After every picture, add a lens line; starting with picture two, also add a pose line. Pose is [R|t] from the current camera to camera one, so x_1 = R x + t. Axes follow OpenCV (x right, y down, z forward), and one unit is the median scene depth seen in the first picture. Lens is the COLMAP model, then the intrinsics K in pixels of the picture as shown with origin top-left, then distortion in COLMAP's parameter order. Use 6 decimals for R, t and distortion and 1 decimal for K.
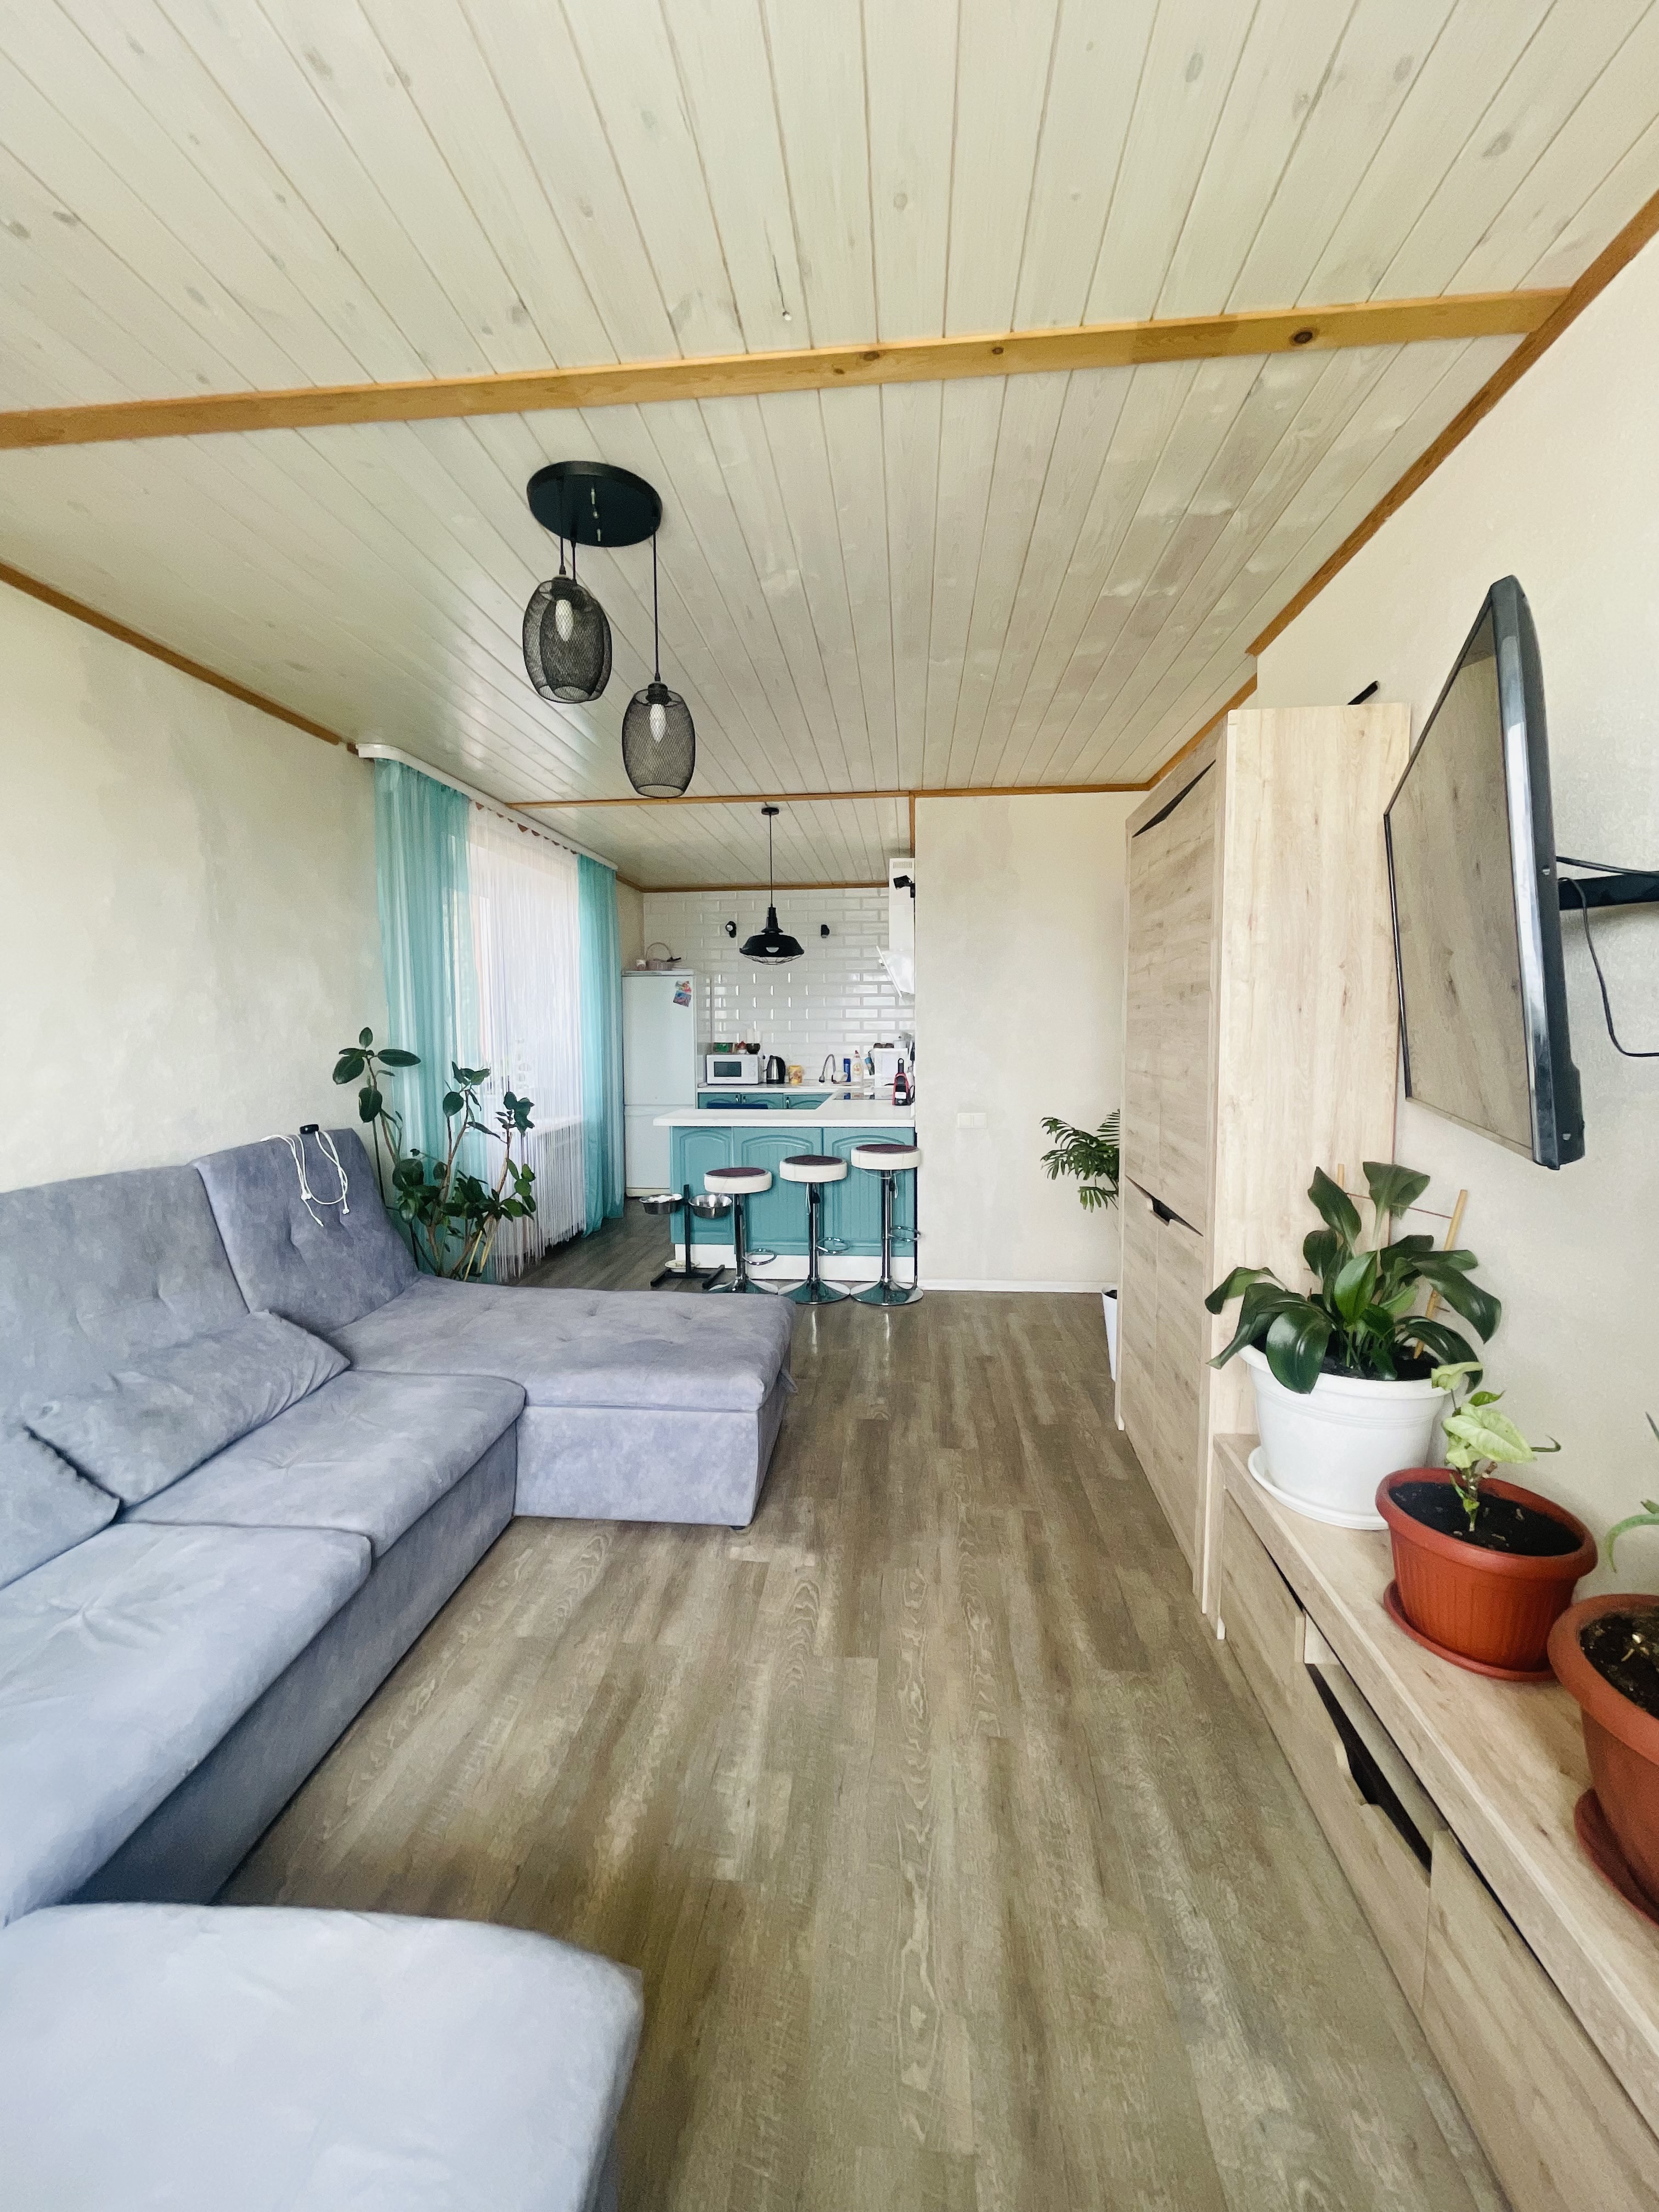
lens RADIAL K [[890.5, 0, 817.4], [0, 890.5, 1091.1], [0, 0, 1]] dist [0.000340, 0.000538]
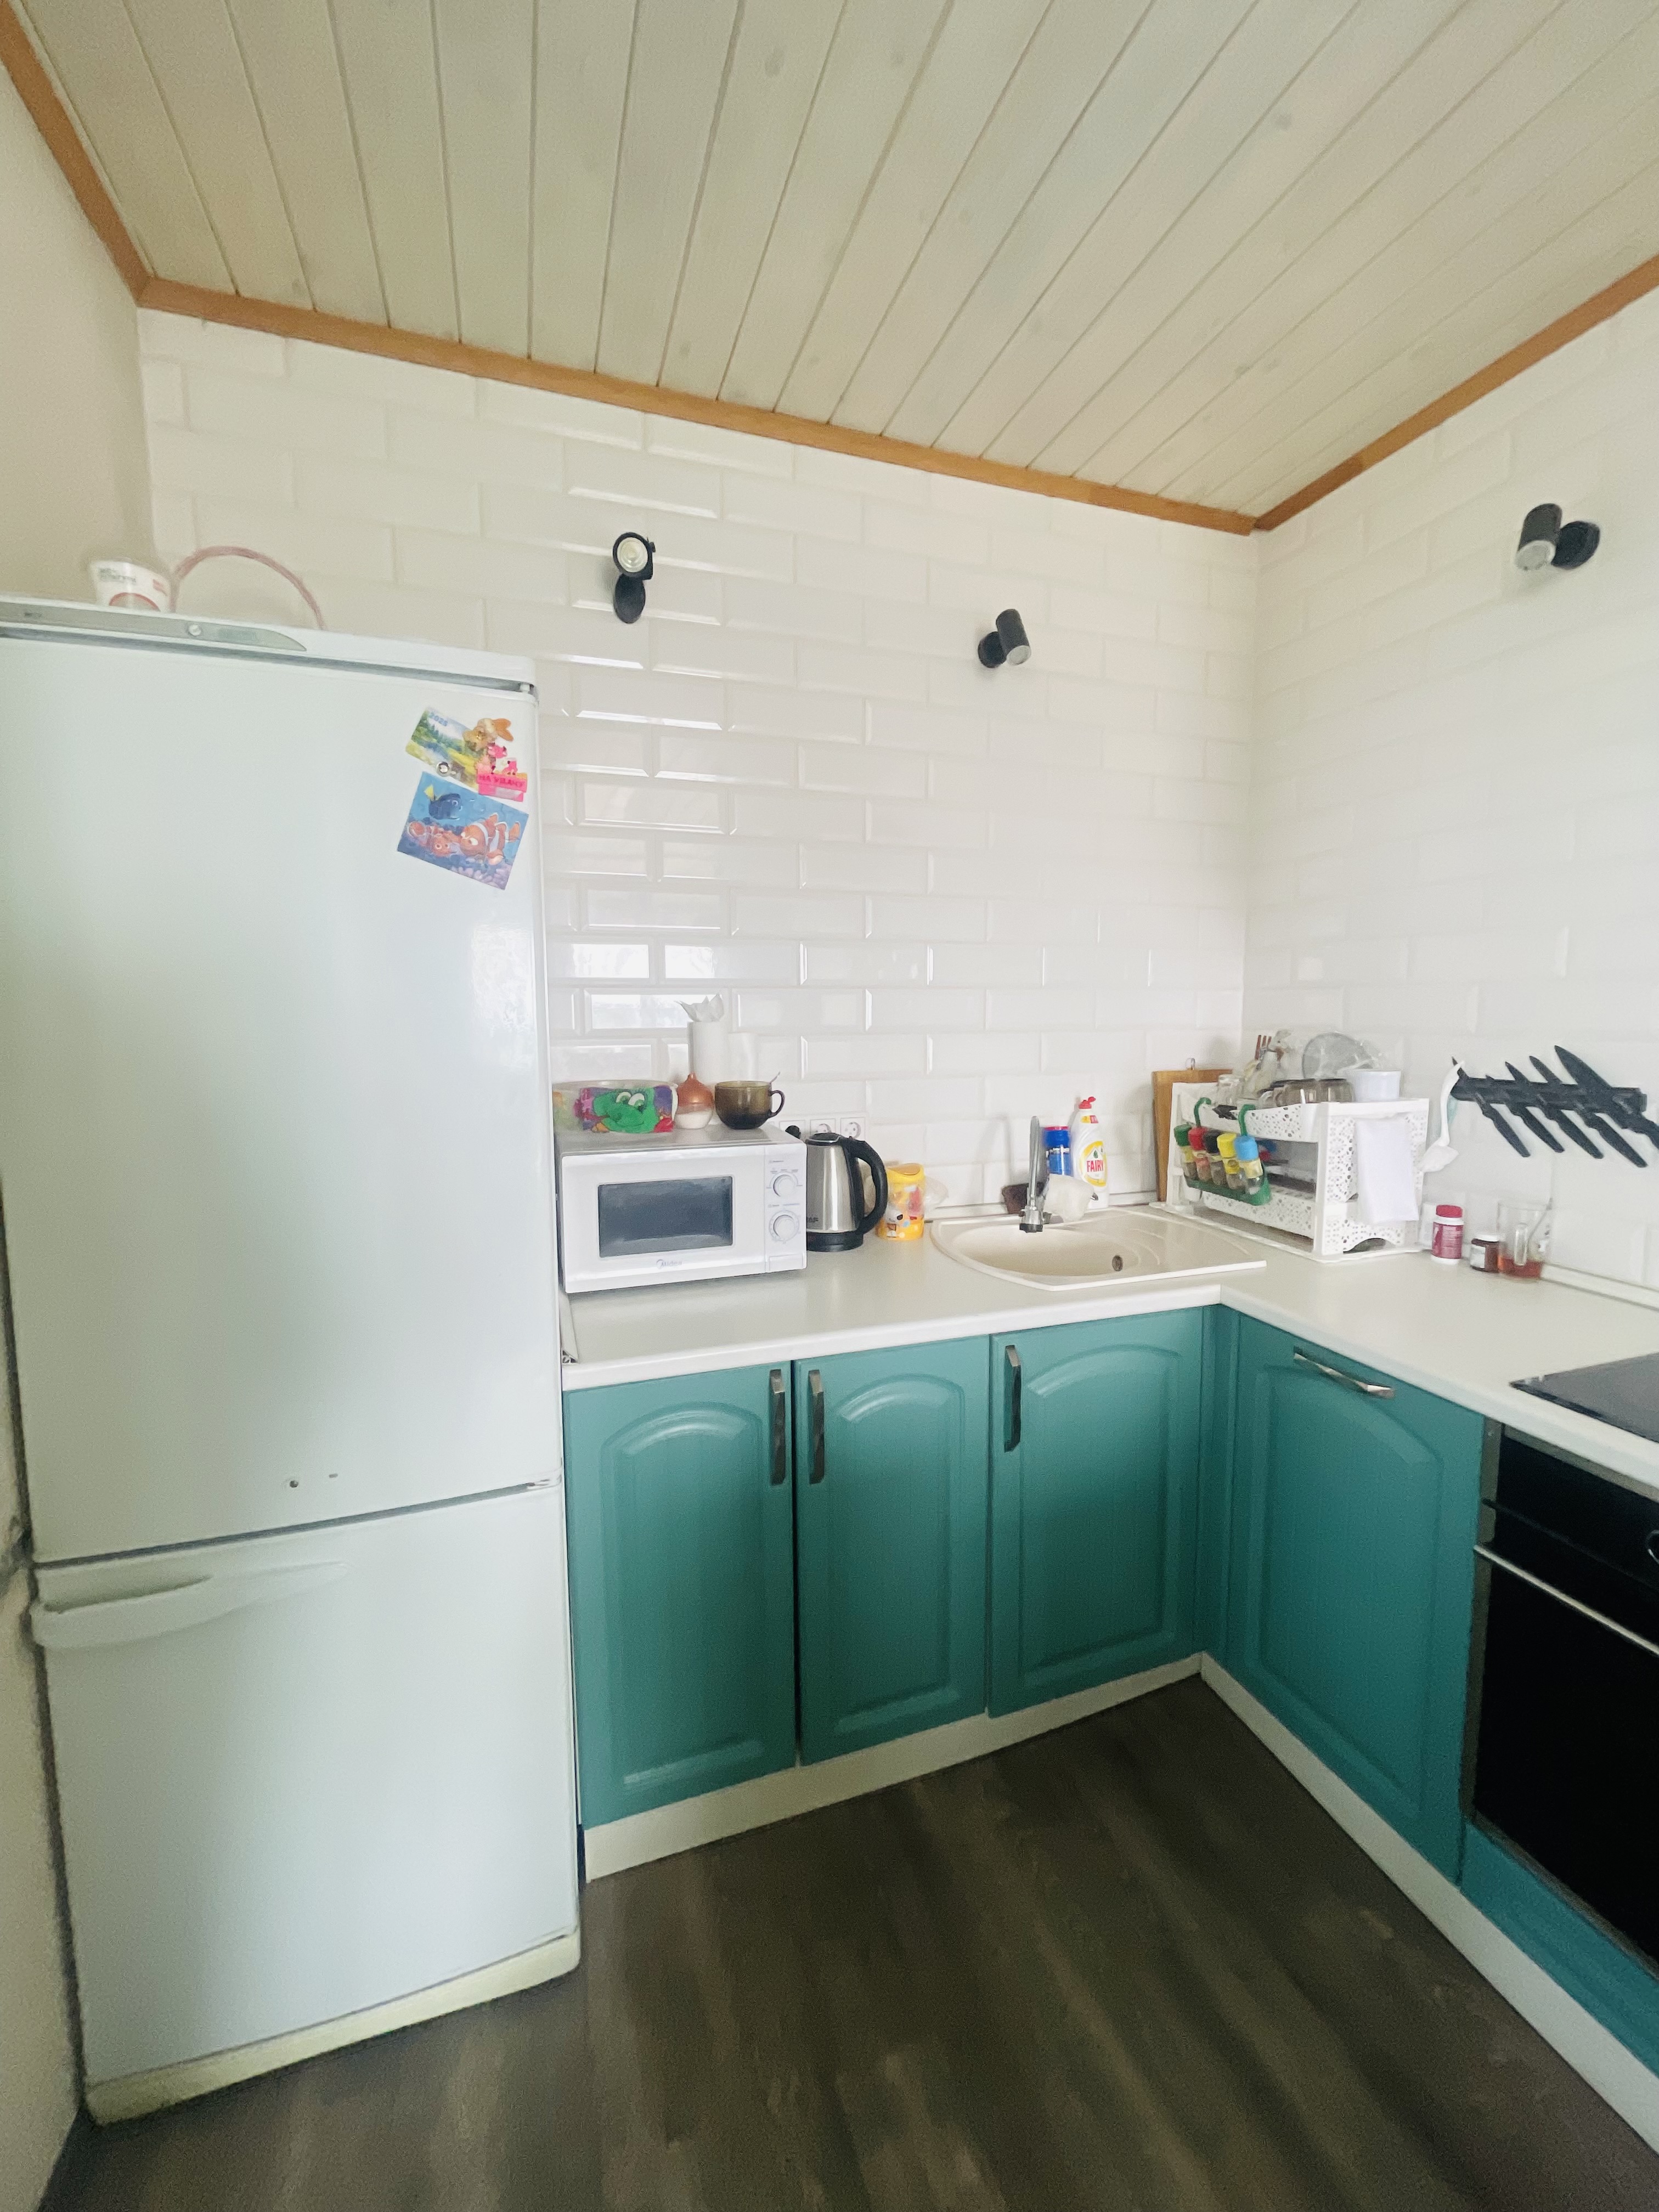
lens RADIAL K [[890.5, 0, 828.6], [0, 890.5, 1097.2], [0, 0, 1]] dist [0.000340, 0.000538]
pose [[0.905740, -0.041321, 0.421814, -0.204629], [0.031232, 0.999037, 0.030804, -0.077092], [-0.422681, -0.014727, 0.906159, 1.055115]]
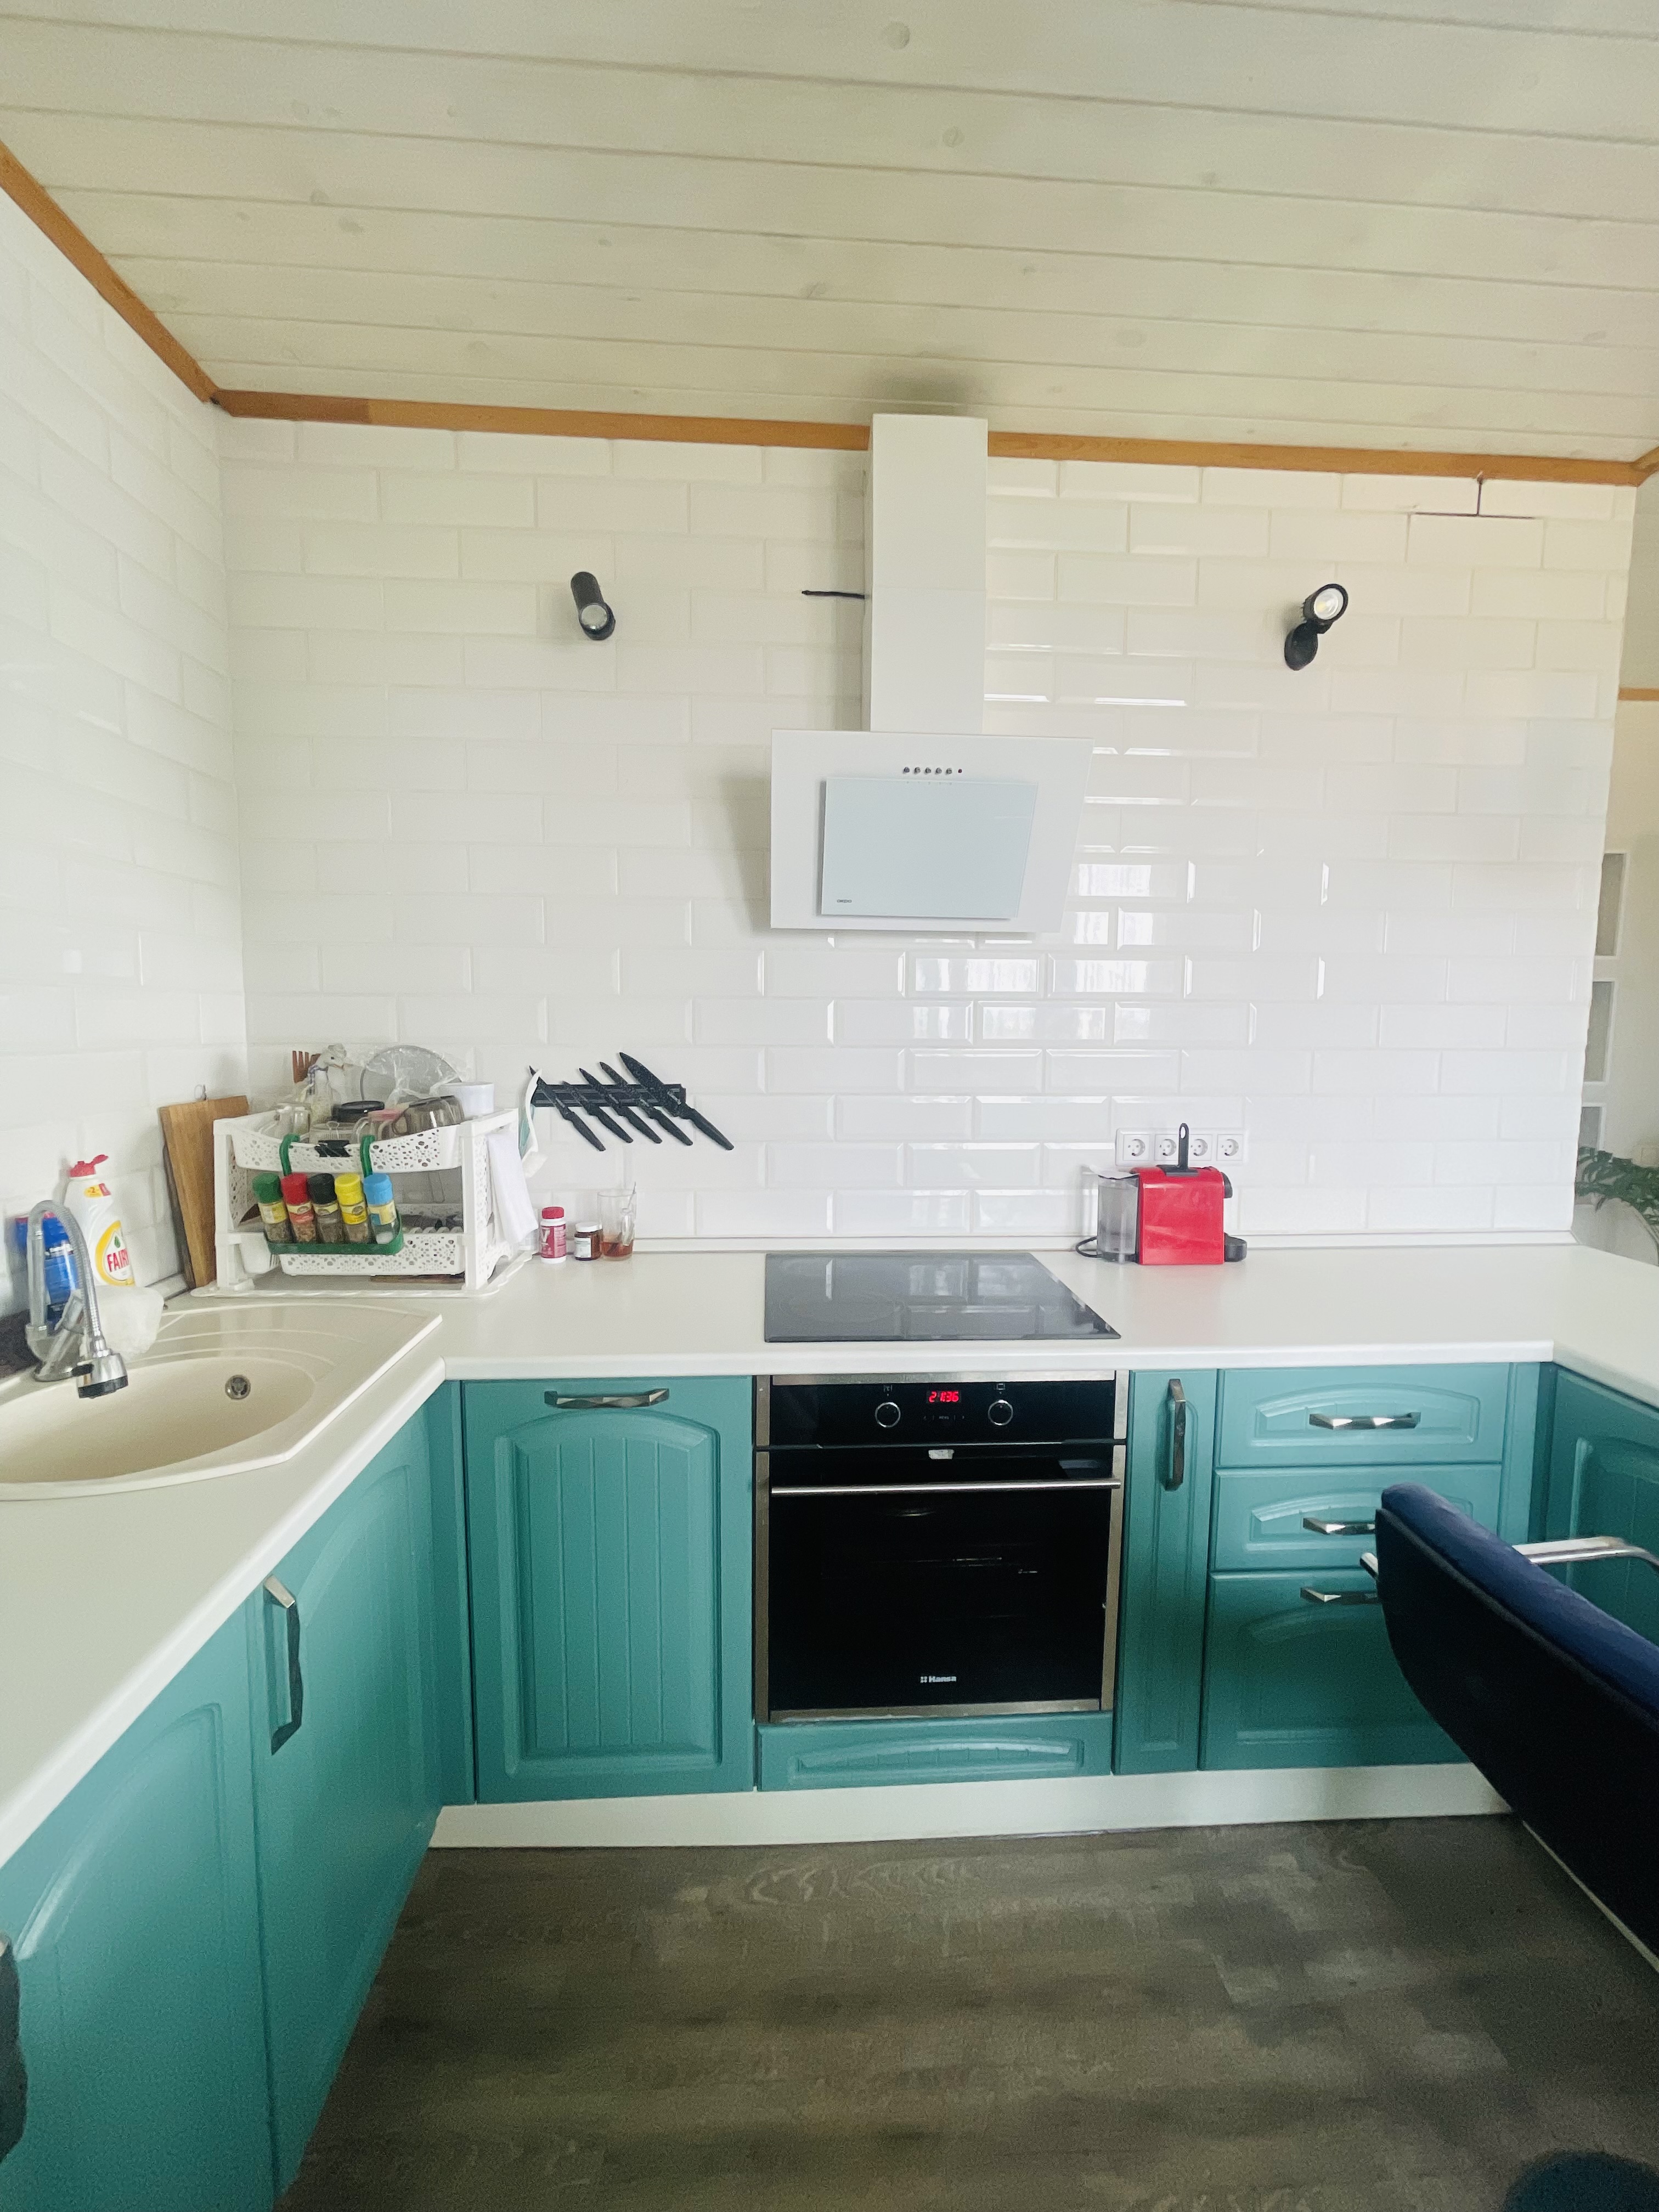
lens RADIAL K [[890.5, 0, 841.7], [0, 890.5, 1092.7], [0, 0, 1]] dist [0.000340, 0.000538]
pose [[-0.169823, -0.083886, 0.981898, -0.214322], [0.063908, 0.993336, 0.095917, -0.089373], [-0.983400, 0.079040, -0.163330, 1.191051]]
